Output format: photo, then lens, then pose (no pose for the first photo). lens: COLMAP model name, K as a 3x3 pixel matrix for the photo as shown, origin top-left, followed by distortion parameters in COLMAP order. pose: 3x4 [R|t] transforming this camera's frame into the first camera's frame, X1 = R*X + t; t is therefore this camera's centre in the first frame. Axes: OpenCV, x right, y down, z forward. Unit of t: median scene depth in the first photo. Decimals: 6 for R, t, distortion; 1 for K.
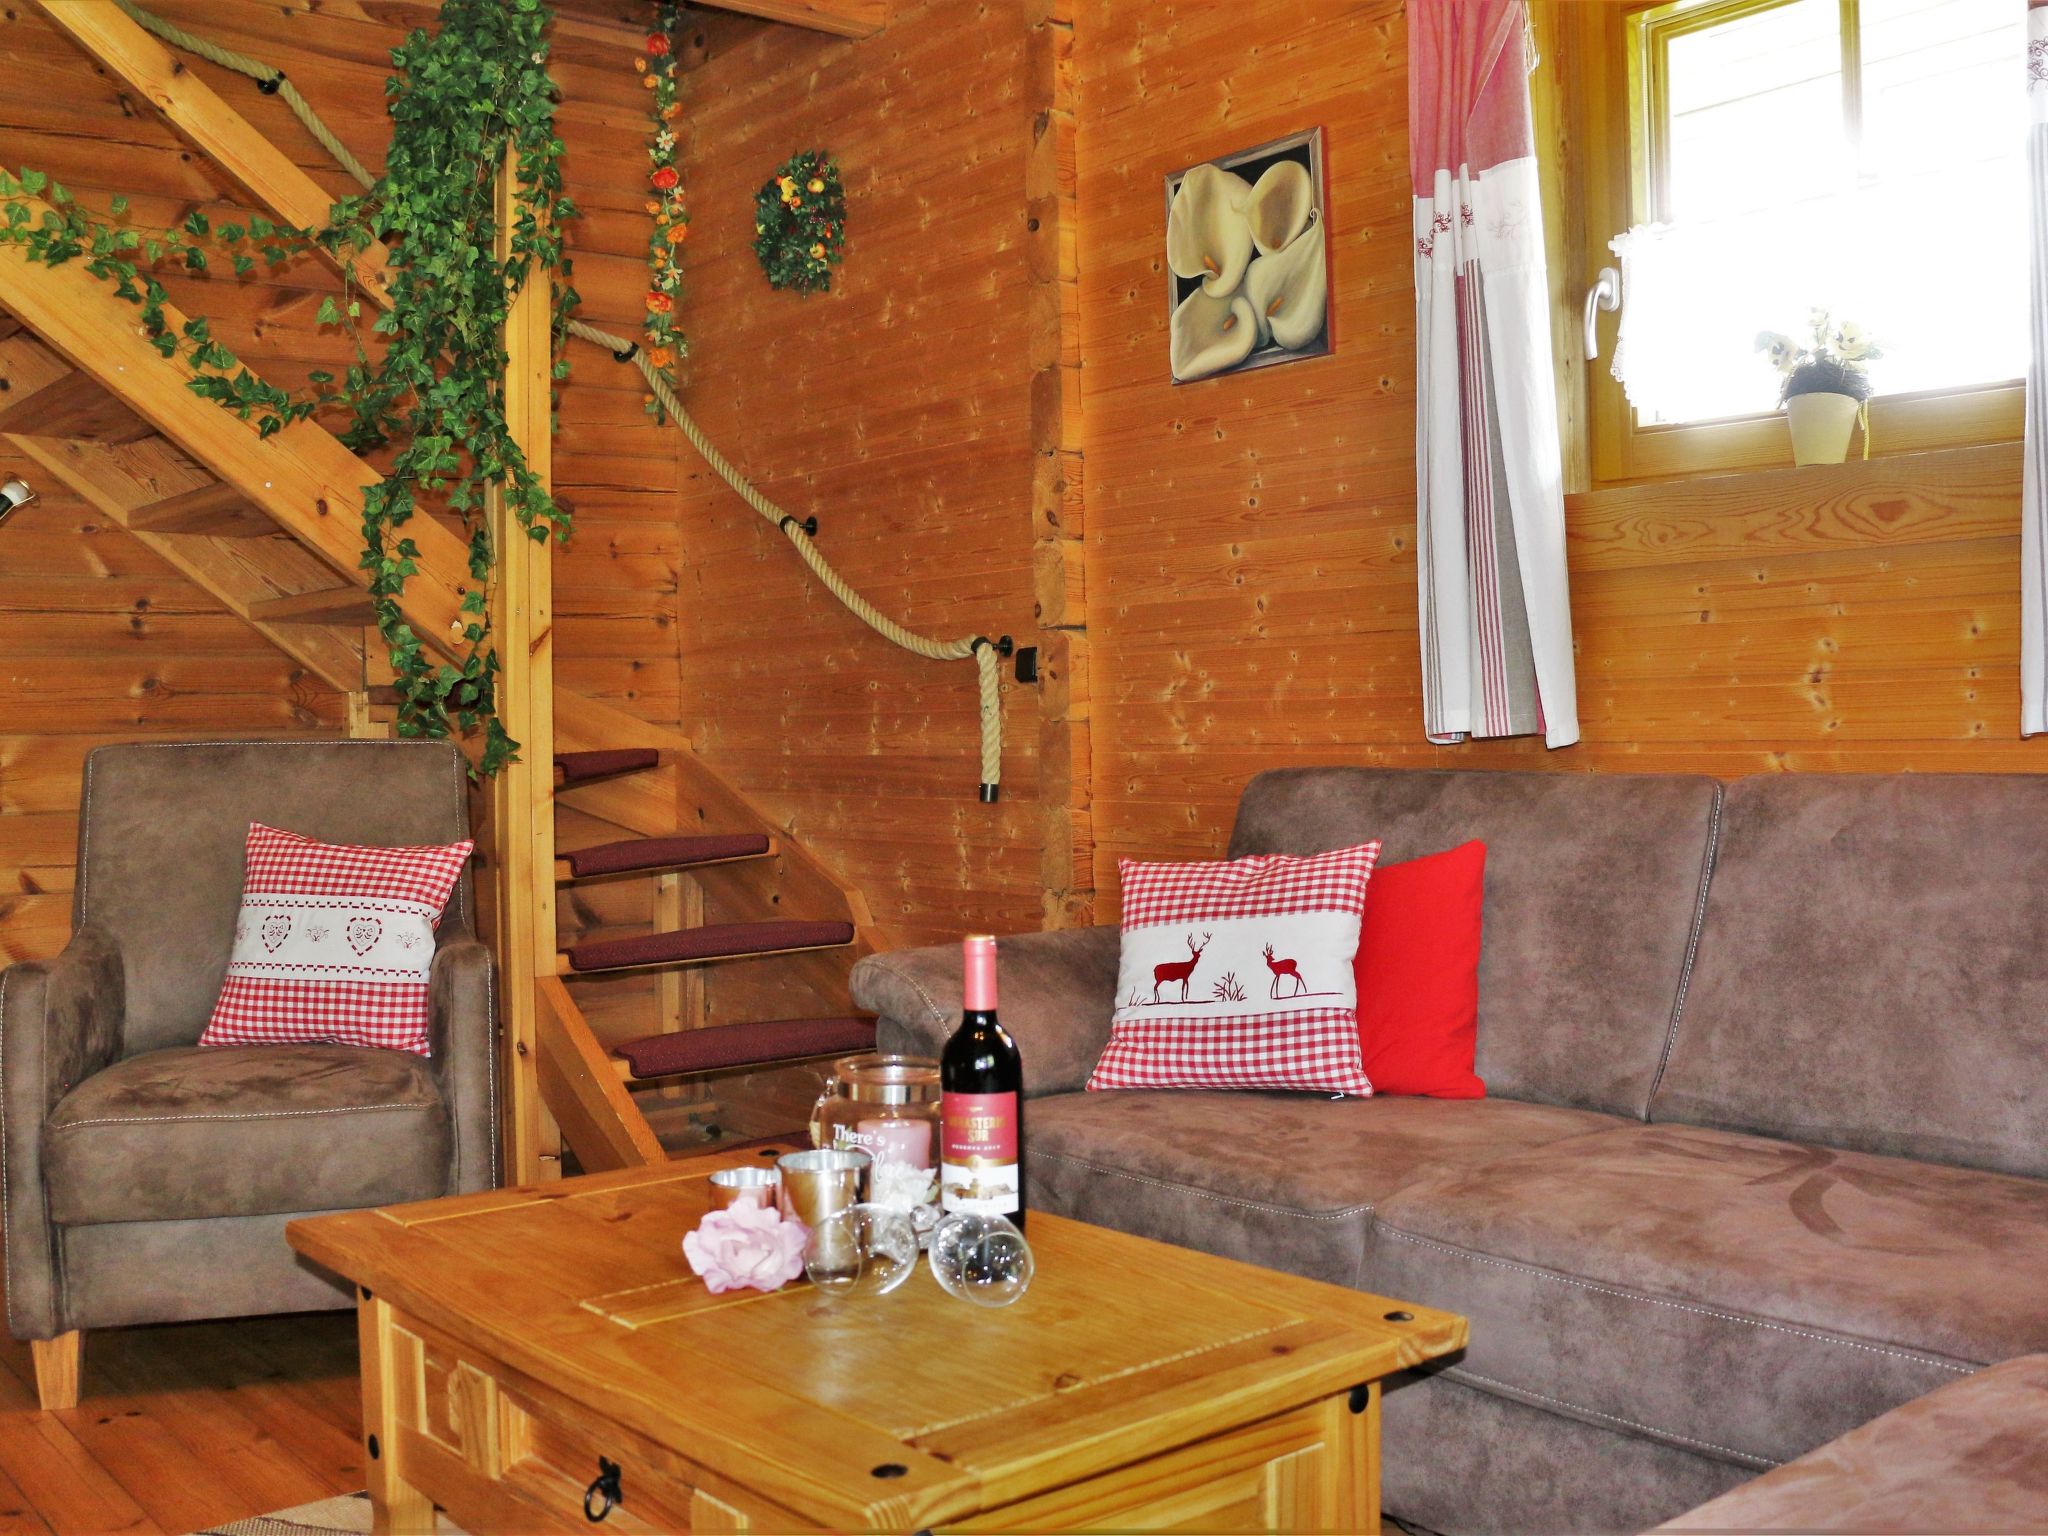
lens RADIAL K [[2031.2, 0, 1024.0], [0, 2031.2, 768.0], [0, 0, 1]] dist [-0.127261, 0.002316]
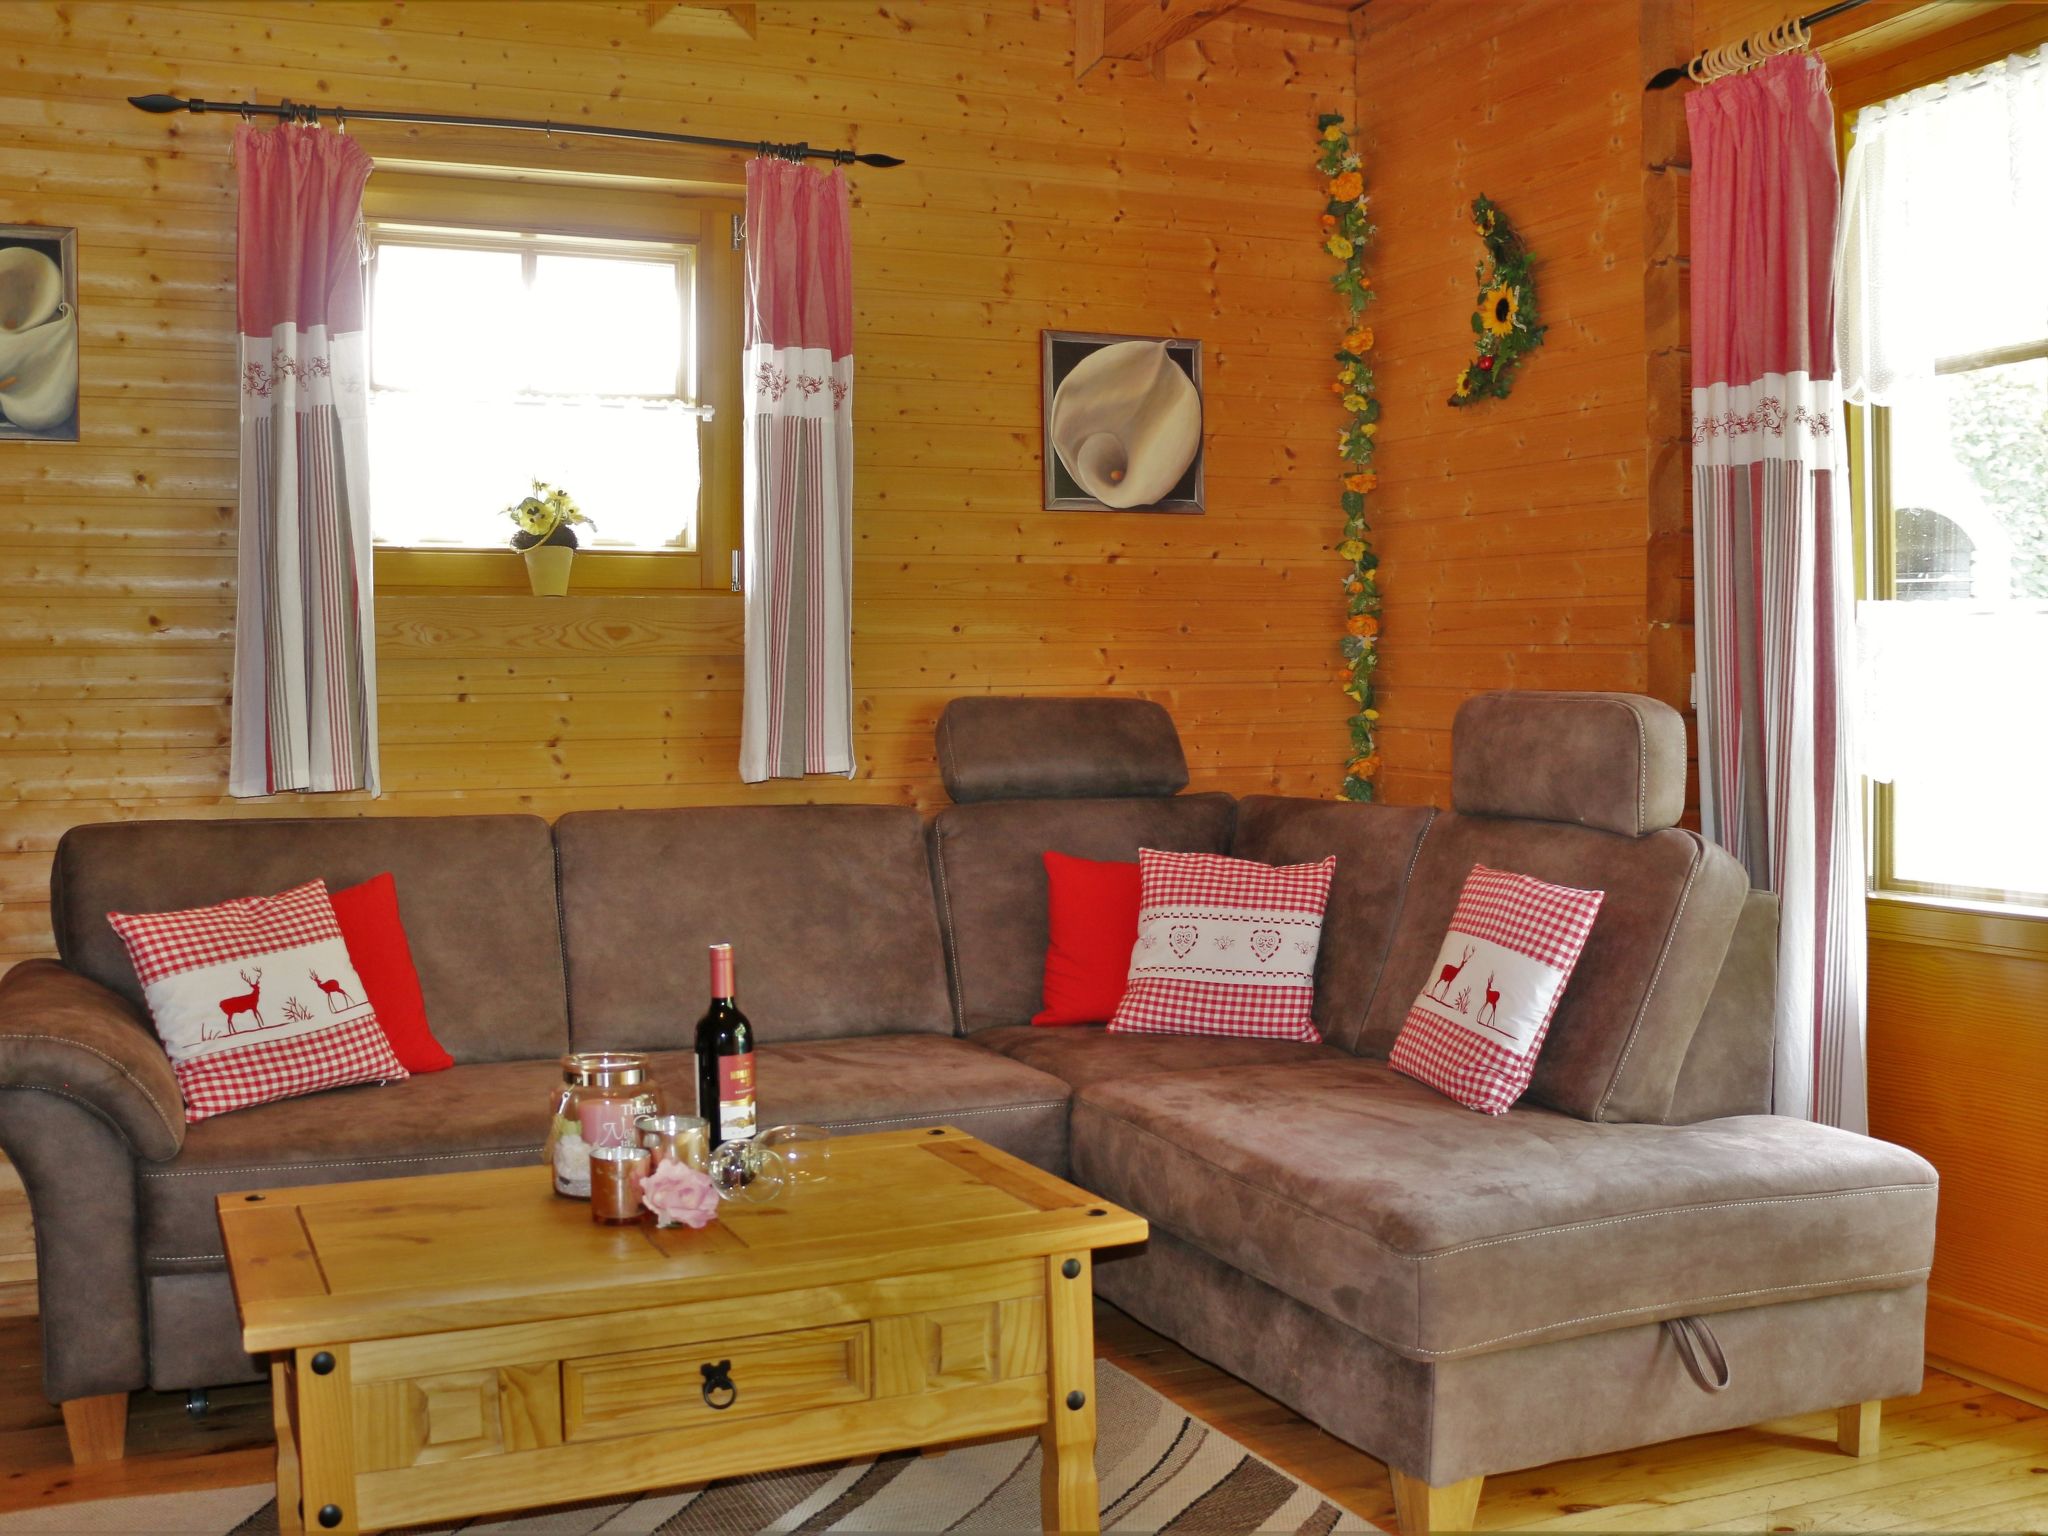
lens RADIAL K [[2031.2, 0, 1024.0], [0, 2031.2, 768.0], [0, 0, 1]] dist [-0.127261, 0.002316]
pose [[0.278011, -0.019800, 0.960374, -0.896763], [0.020002, 0.999690, 0.014821, -0.041894], [-0.960370, 0.015089, 0.278321, 0.264233]]
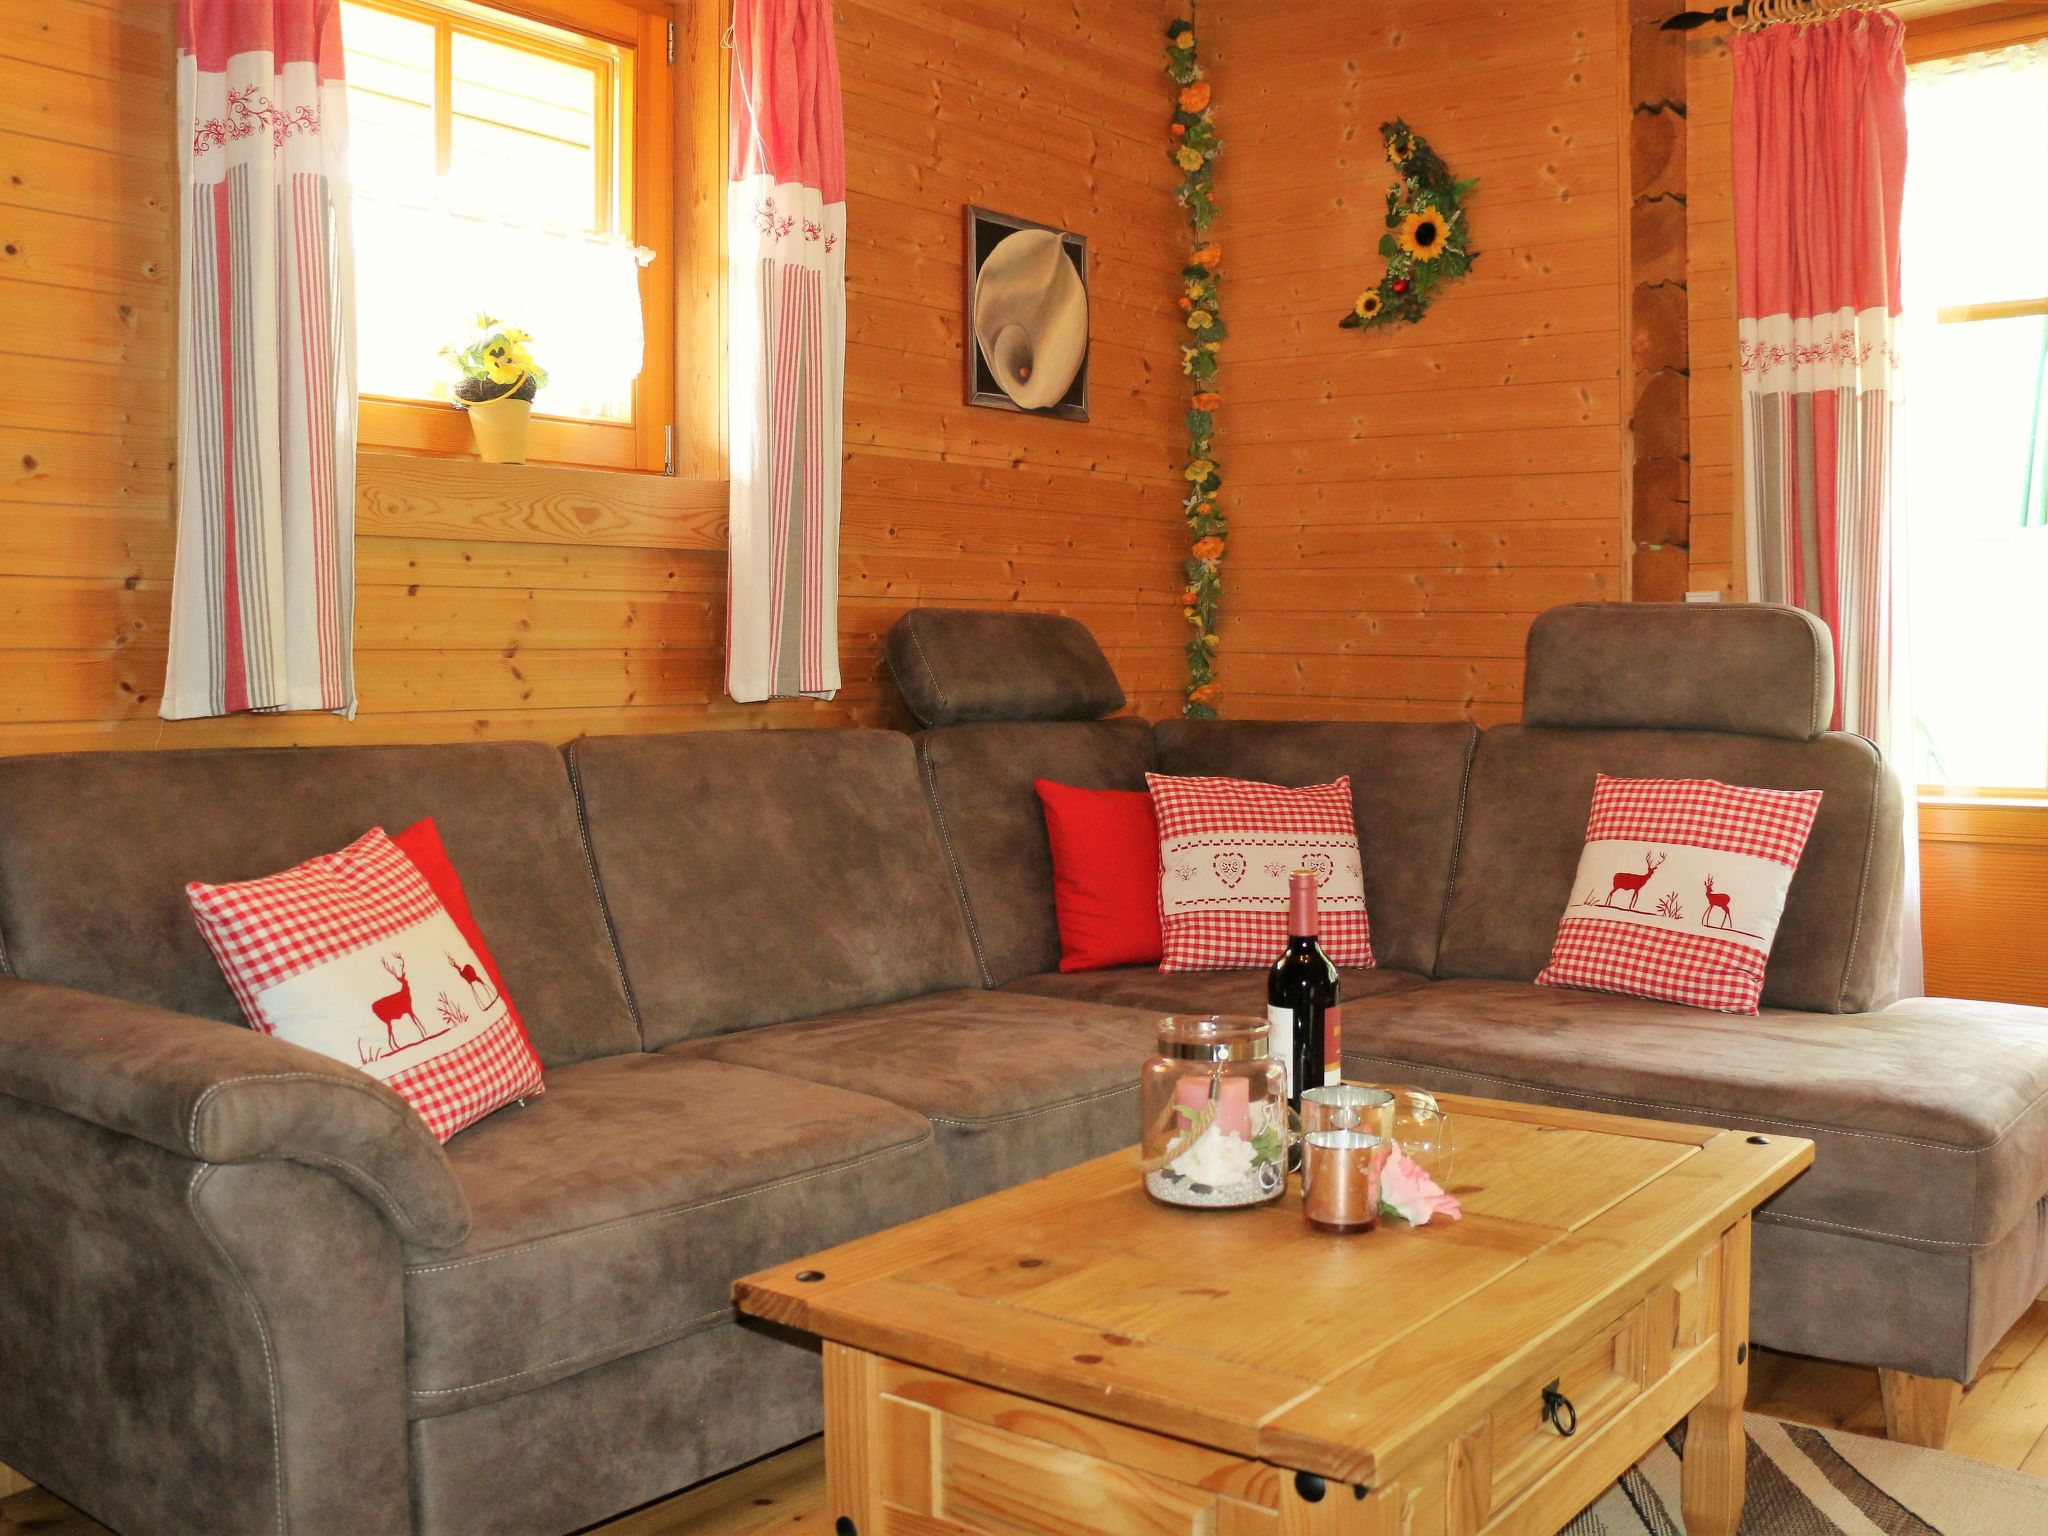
lens RADIAL K [[1935.6, 0, 1024.0], [0, 1935.6, 768.0], [0, 0, 1]] dist [-0.143784, 0.098942]
pose [[-0.196854, -0.033957, 0.979845, -0.711206], [0.022359, 0.998985, 0.039112, -0.016256], [-0.980178, 0.029608, -0.195895, 0.919207]]
